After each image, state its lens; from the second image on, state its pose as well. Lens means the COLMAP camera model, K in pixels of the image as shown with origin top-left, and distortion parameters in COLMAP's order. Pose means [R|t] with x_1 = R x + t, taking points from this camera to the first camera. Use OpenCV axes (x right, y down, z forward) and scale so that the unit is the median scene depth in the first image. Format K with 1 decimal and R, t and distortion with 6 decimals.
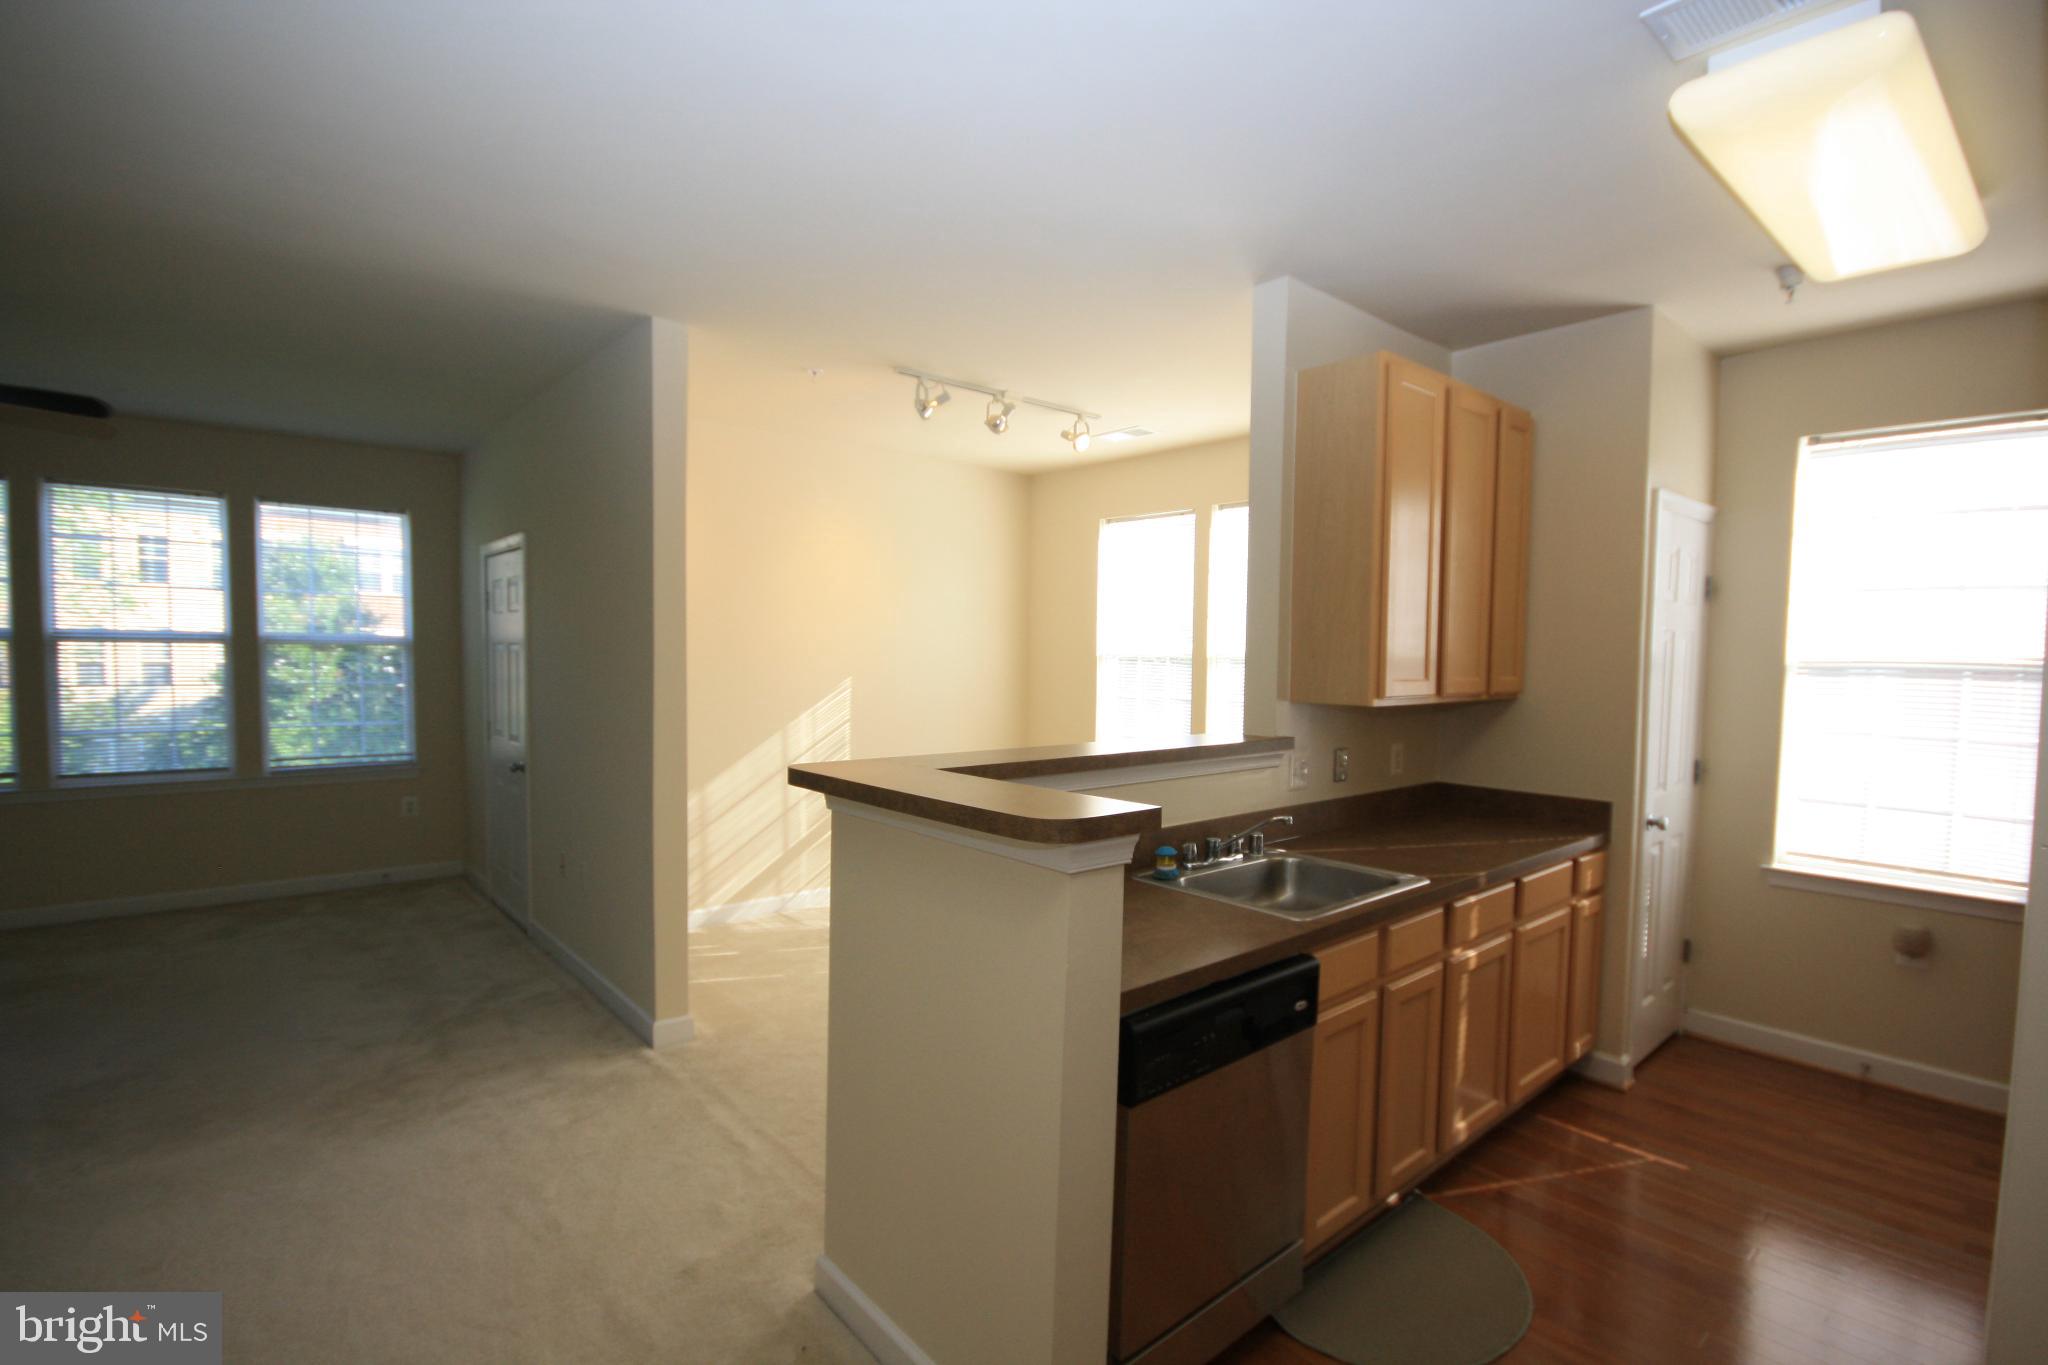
lens RADIAL K [[952.2, 0, 1035.1], [0, 952.2, 694.6], [0, 0, 1]] dist [0.002170, -0.004447]
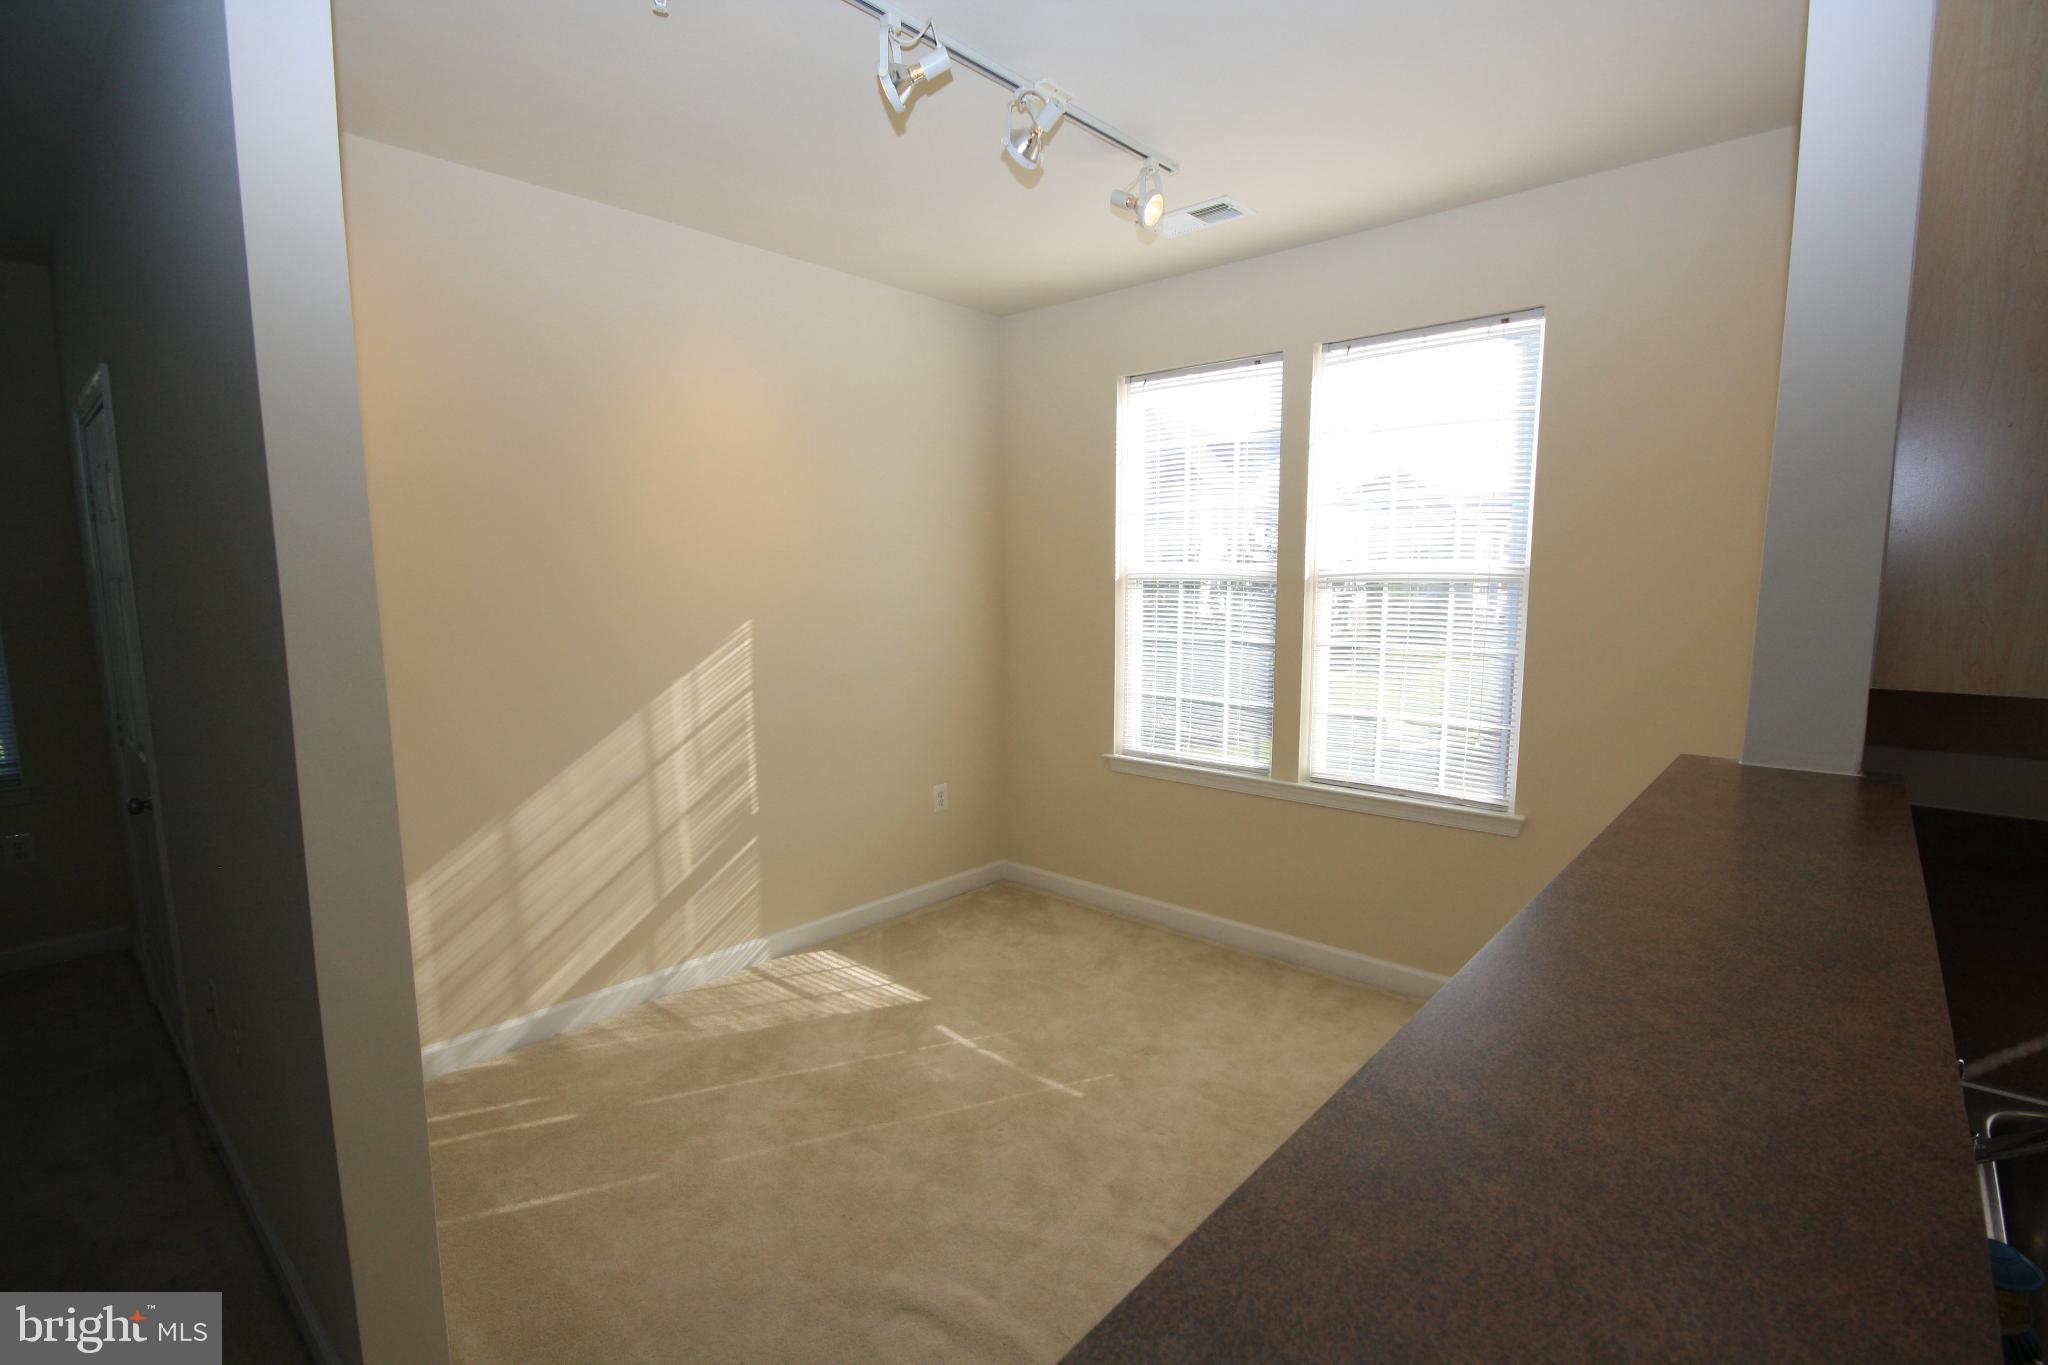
lens RADIAL K [[952.2, 0, 1035.1], [0, 952.2, 694.6], [0, 0, 1]] dist [0.002170, -0.004447]
pose [[0.992649, -0.031111, 0.116964, -0.086908], [0.022338, 0.996889, 0.075587, -0.014570], [-0.118952, -0.072419, 0.990256, 0.367585]]
